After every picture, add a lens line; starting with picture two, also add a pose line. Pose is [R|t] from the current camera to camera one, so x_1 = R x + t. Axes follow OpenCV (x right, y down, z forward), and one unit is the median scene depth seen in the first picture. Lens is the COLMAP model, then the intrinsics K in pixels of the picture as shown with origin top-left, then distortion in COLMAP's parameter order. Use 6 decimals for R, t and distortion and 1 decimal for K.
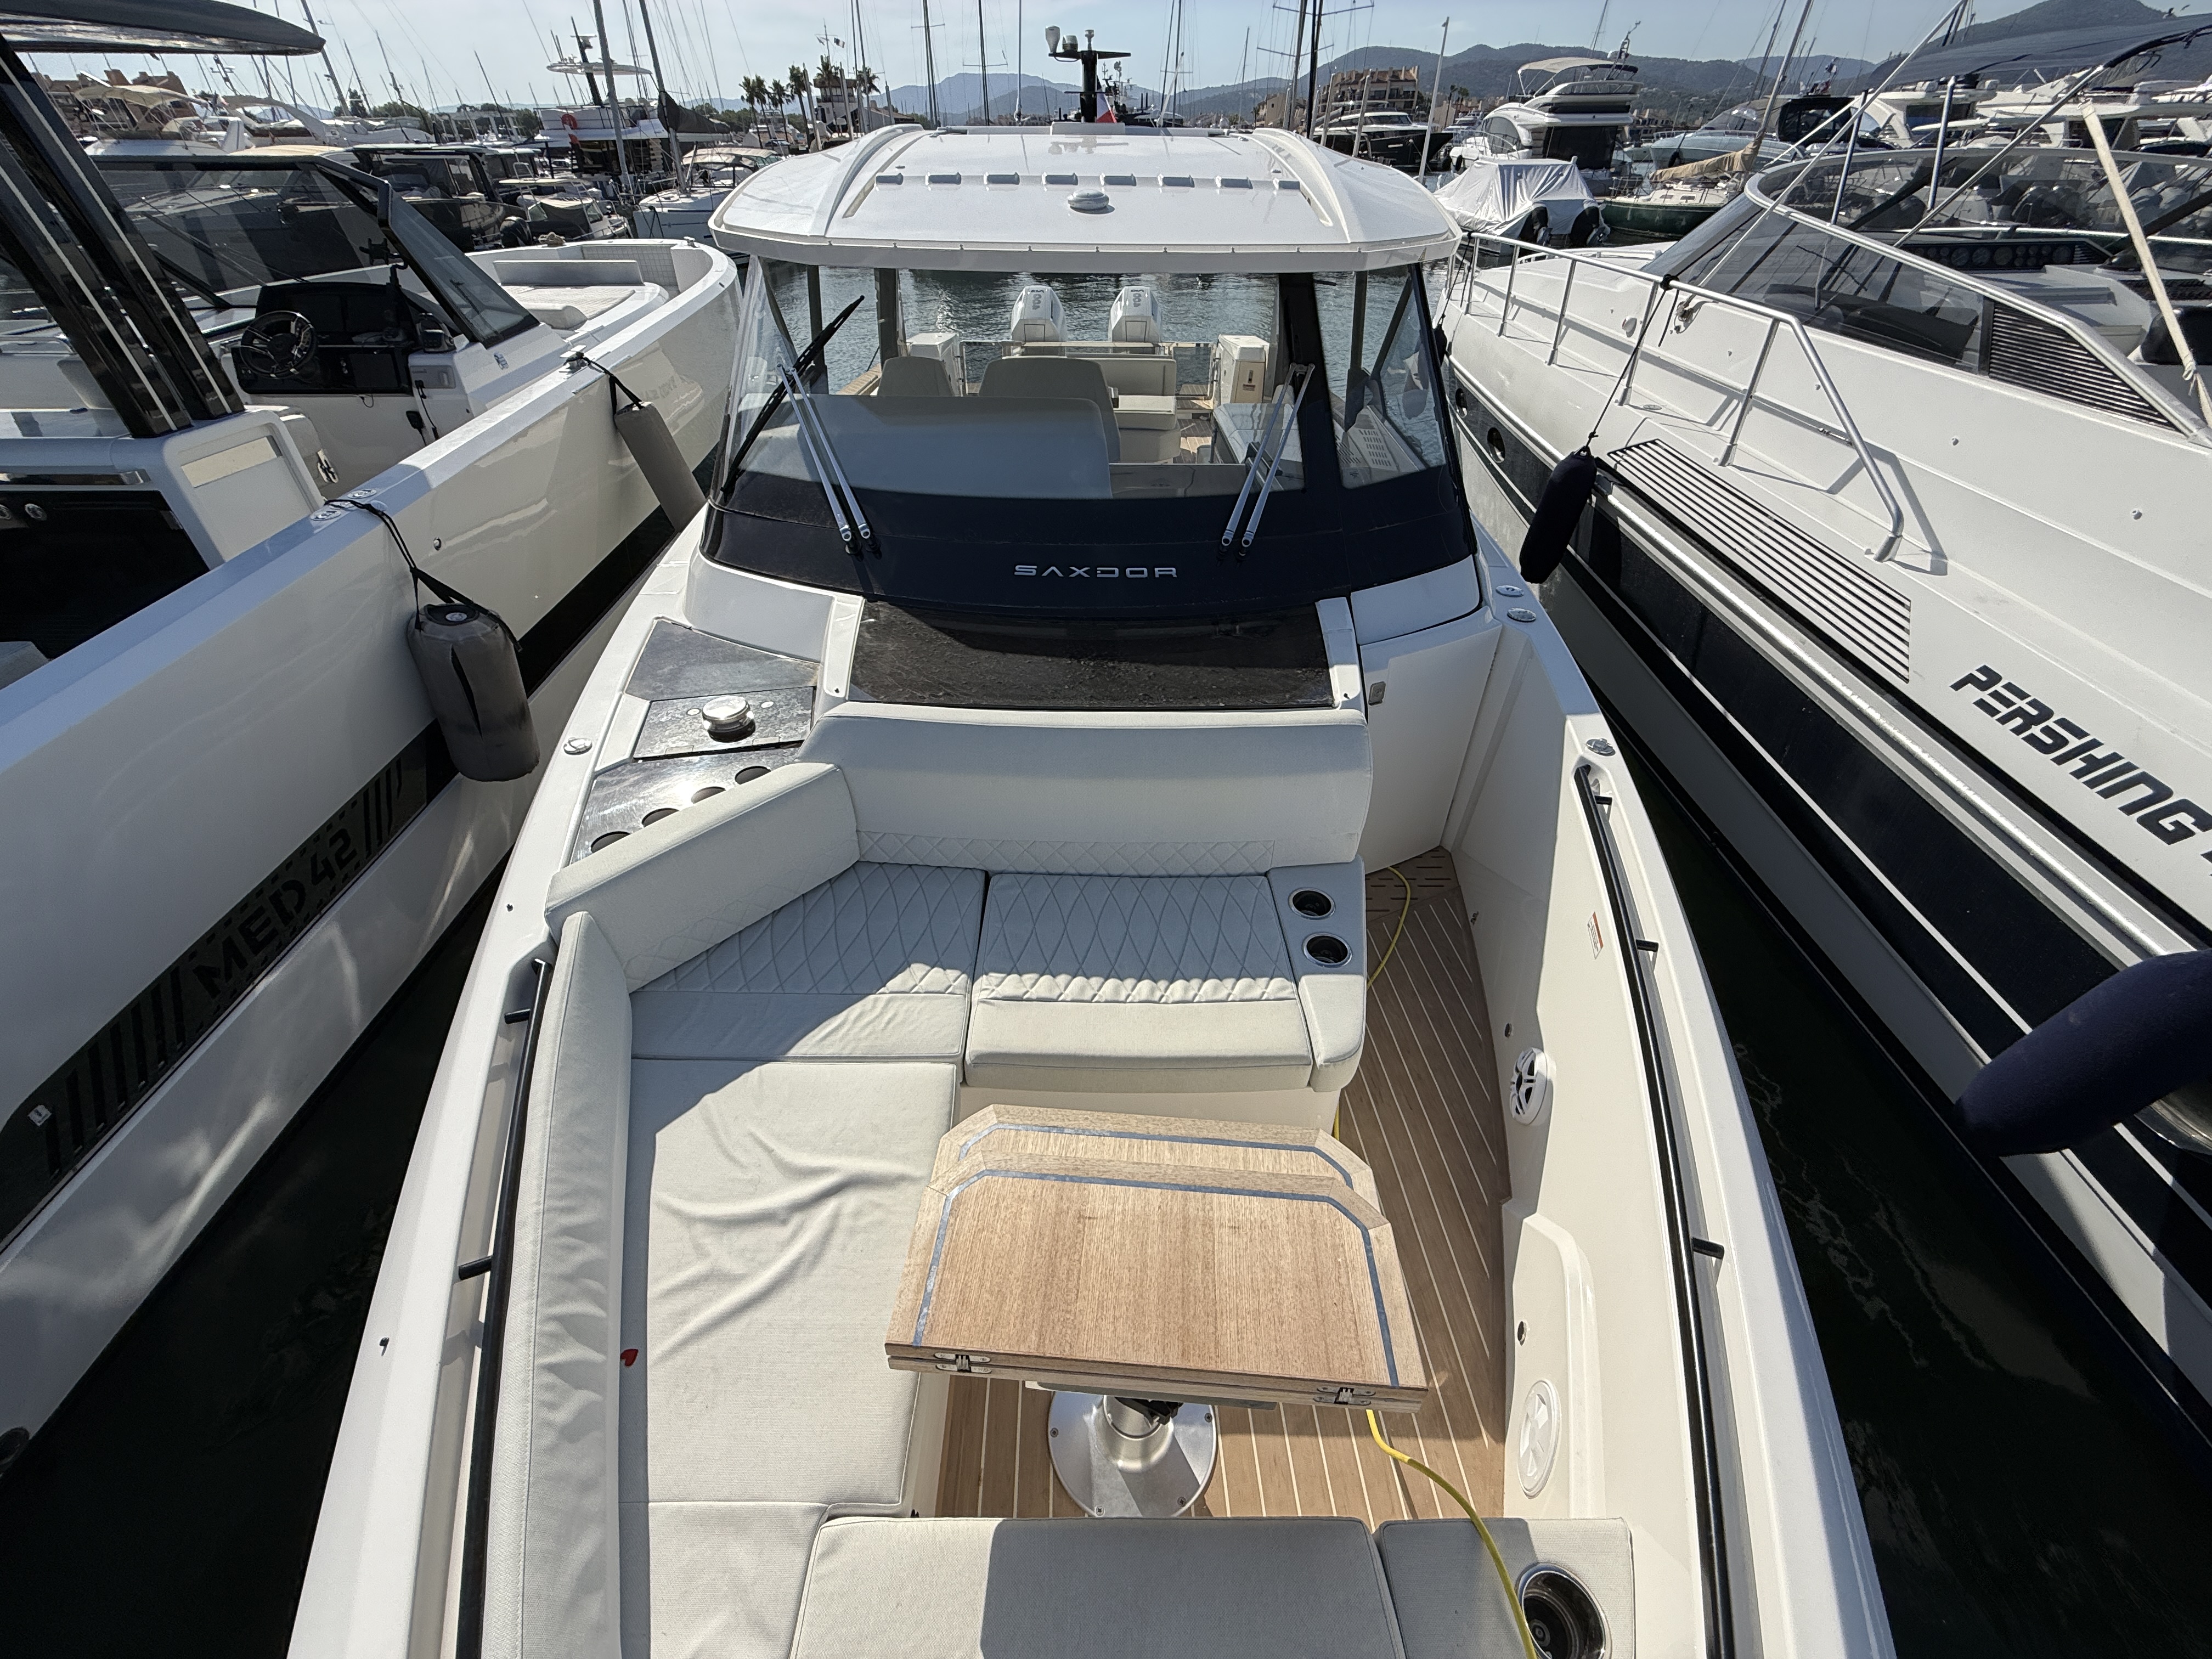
lens RADIAL K [[889.0, 0, 1102.5], [0, 889.0, 829.3], [0, 0, 1]] dist [-0.001666, -0.000297]
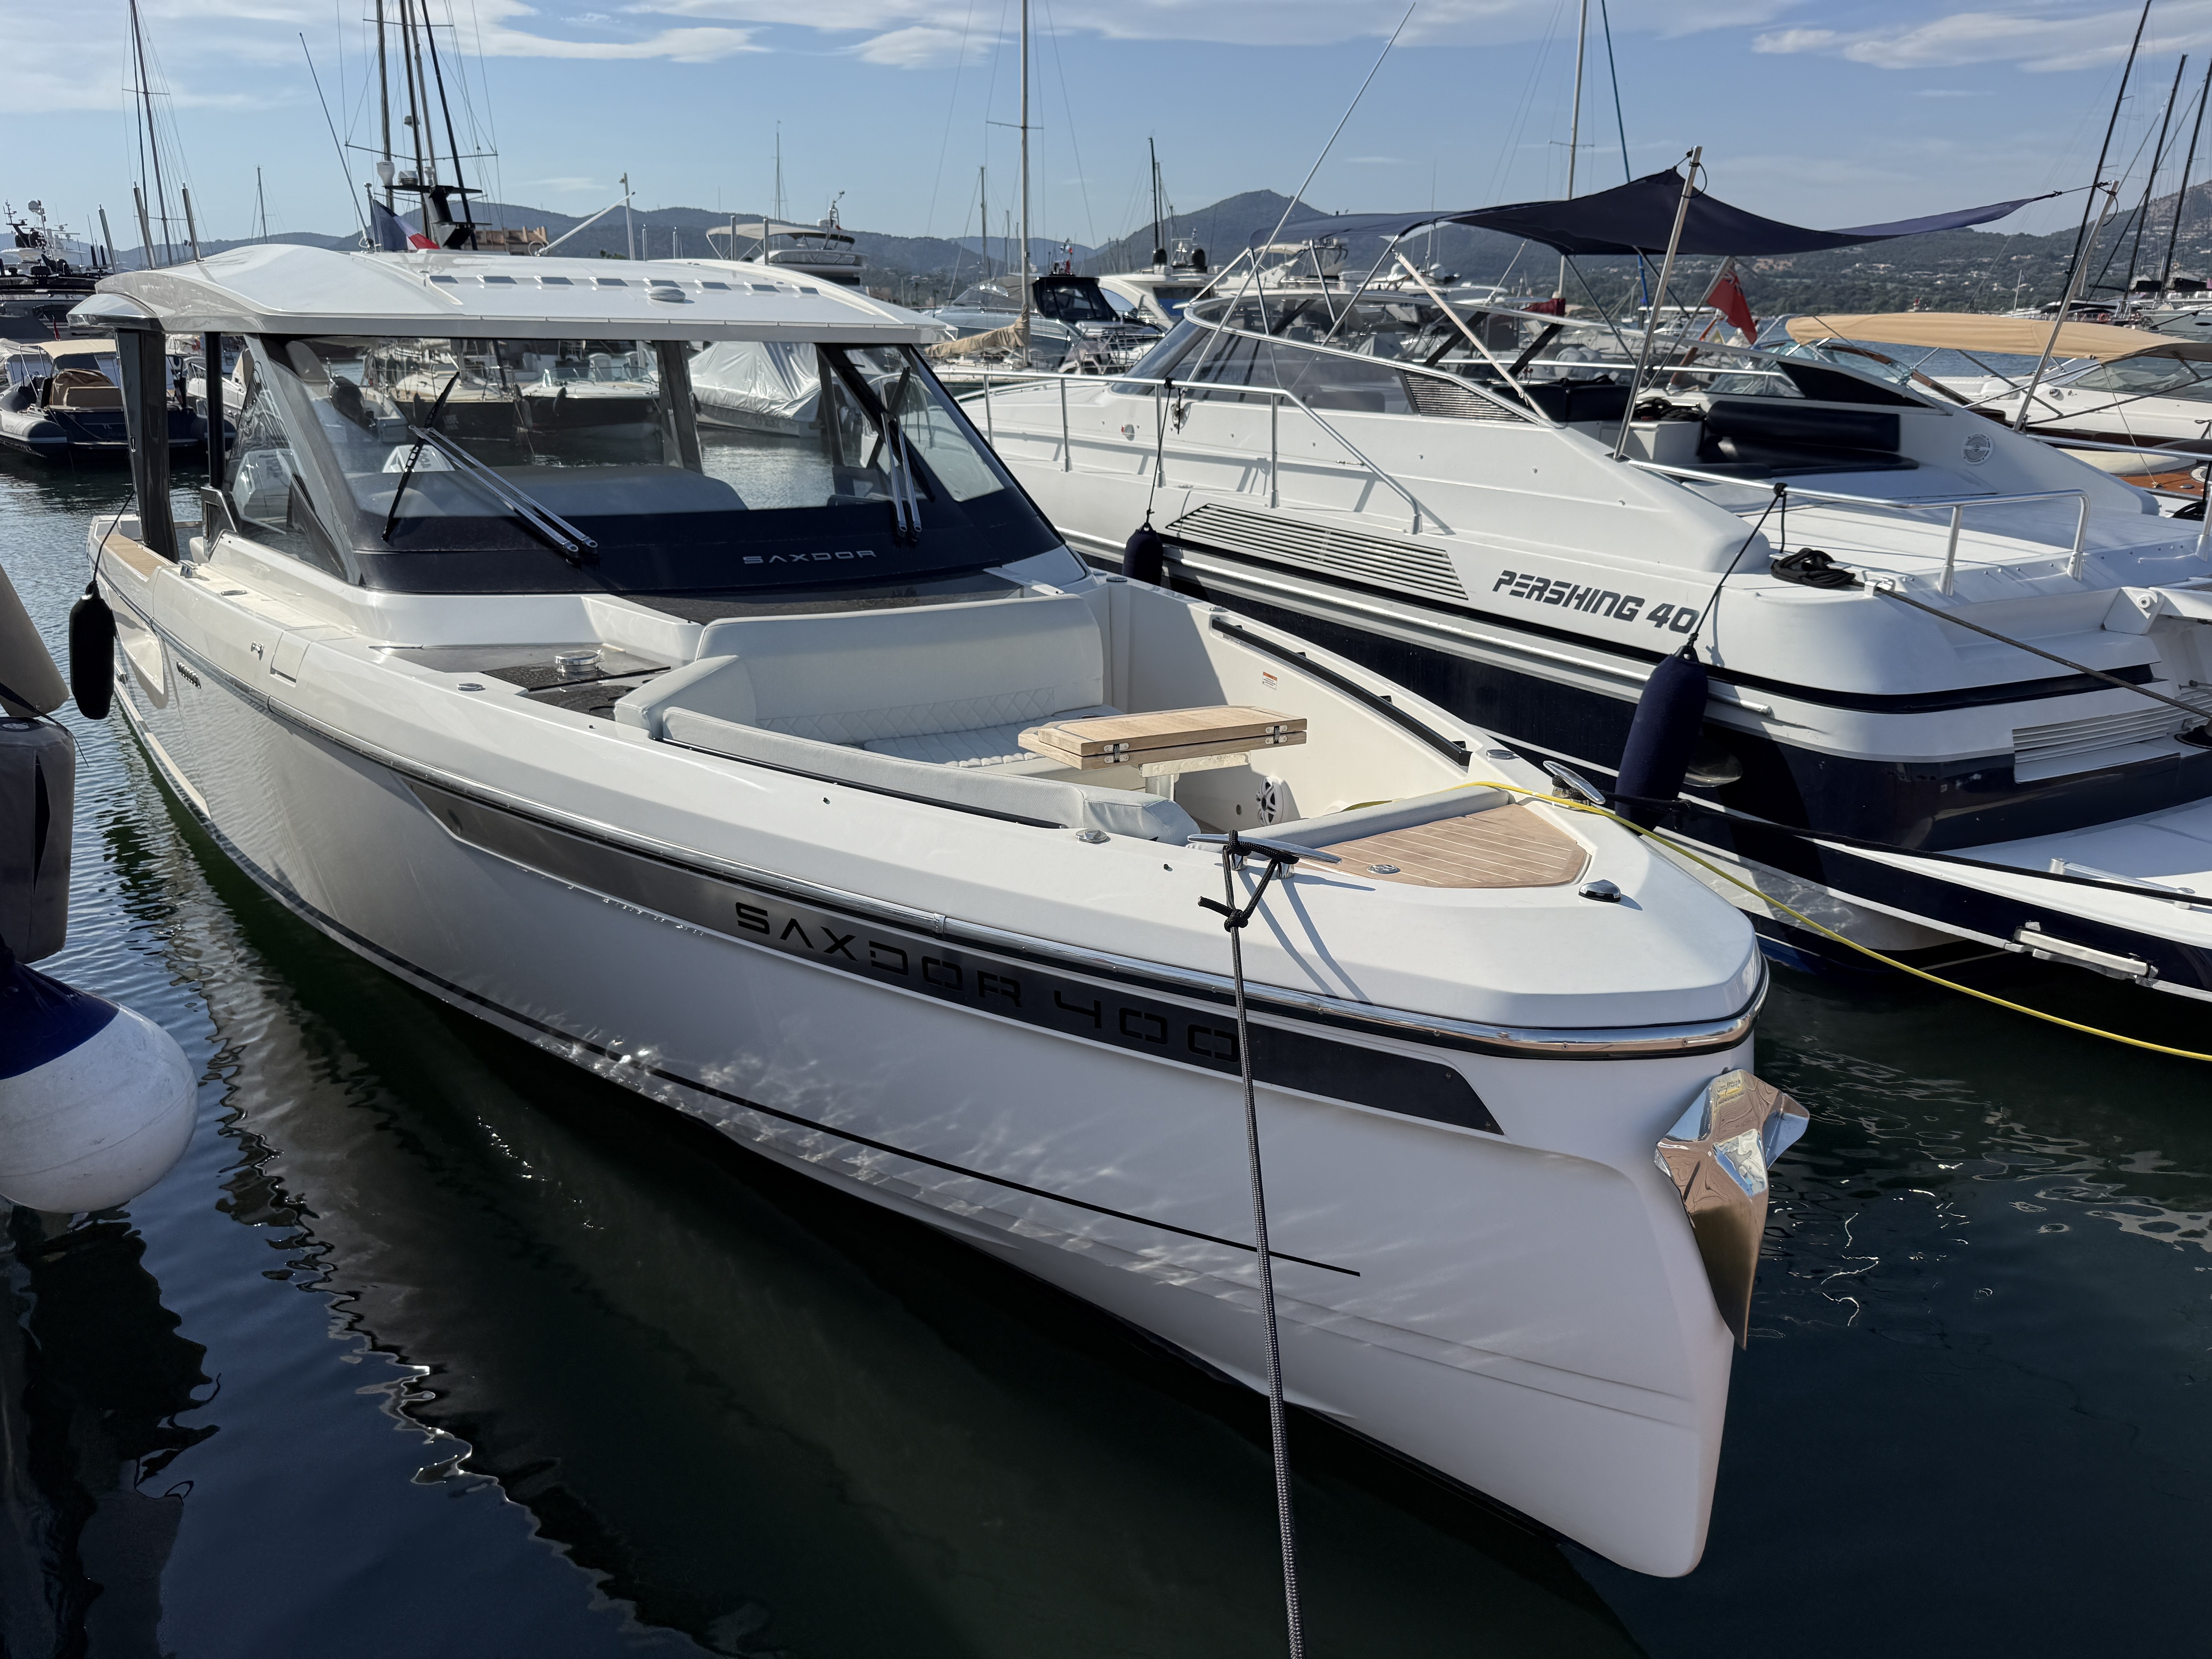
lens RADIAL K [[1594.5, 0, 1113.5], [0, 1594.5, 843.5], [0, 0, 1]] dist [0.115143, -0.221085]
pose [[0.822340, -0.165328, 0.544449, -0.904596], [0.341026, 0.909162, -0.239011, 0.550860], [-0.455477, 0.382219, 0.804021, -0.569432]]
